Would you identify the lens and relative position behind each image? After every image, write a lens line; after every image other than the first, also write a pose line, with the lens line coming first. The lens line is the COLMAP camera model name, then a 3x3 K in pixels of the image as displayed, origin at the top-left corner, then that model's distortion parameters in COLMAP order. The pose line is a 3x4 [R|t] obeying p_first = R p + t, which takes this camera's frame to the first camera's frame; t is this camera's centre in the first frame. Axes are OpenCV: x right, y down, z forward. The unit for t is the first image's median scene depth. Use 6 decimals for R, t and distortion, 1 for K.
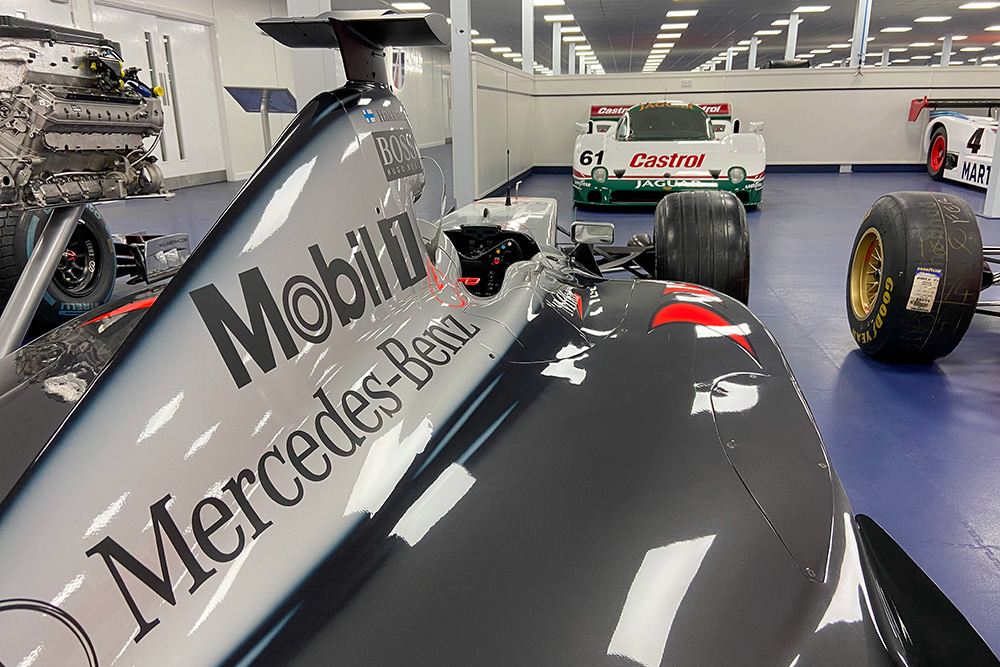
lens RADIAL K [[772.0, 0, 498.3], [0, 772.0, 336.4], [0, 0, 1]] dist [0.102669, -0.008709]
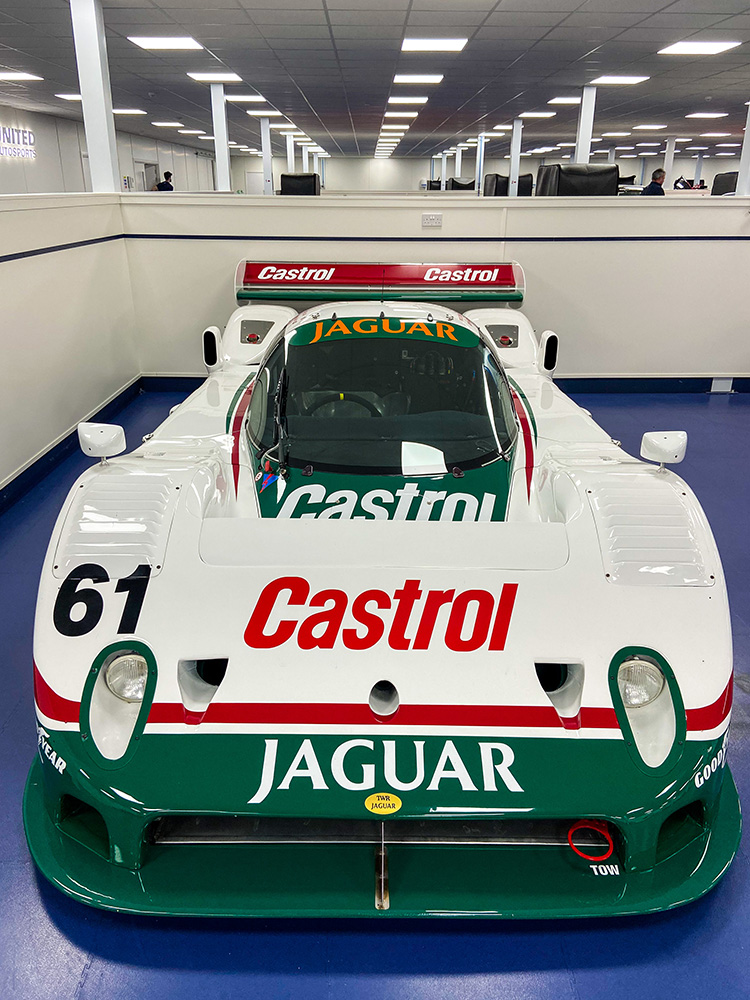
lens RADIAL K [[807.5, 0, 372.5], [0, 807.5, 498.3], [0, 0, 1]] dist [0.104519, -0.020182]
pose [[0.986533, -0.047118, 0.156632, 0.168753], [0.034874, 0.996183, 0.080021, -0.282949], [-0.159804, -0.073481, 0.984410, 0.718978]]
